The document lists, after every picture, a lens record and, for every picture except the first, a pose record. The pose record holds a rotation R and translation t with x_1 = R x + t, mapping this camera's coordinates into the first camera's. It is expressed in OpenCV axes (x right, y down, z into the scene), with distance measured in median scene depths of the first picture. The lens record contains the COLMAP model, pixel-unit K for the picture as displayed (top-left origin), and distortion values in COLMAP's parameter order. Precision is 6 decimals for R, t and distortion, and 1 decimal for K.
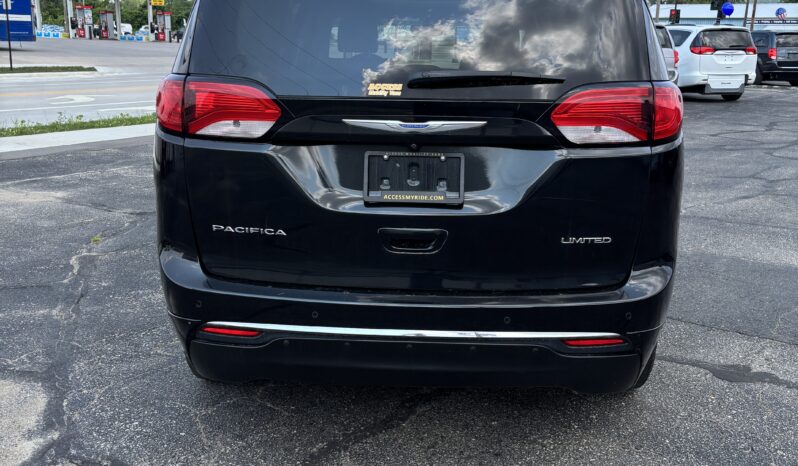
lens RADIAL K [[842.3, 0, 395.4], [0, 842.3, 236.1], [0, 0, 1]] dist [0.065448, 0.012001]
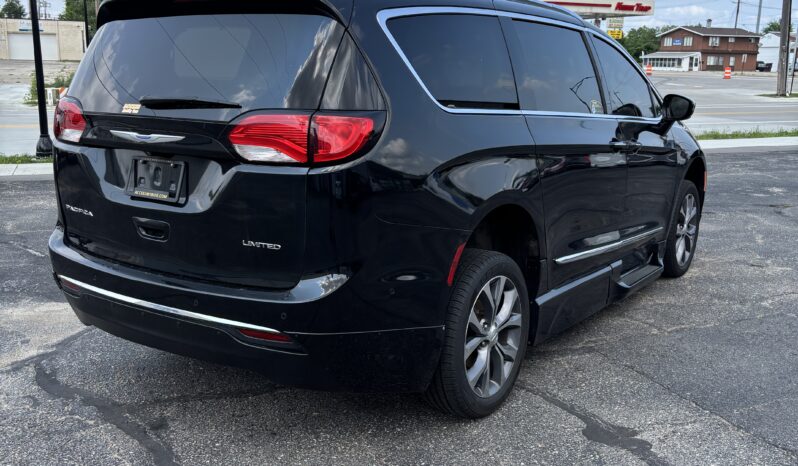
lens RADIAL K [[842.3, 0, 395.4], [0, 842.3, 236.1], [0, 0, 1]] dist [0.065448, 0.012001]
pose [[0.839095, 0.107568, -0.533243, 0.997646], [-0.128972, 0.991644, -0.002907, -0.027503], [0.528475, 0.071212, 0.845957, 0.125820]]
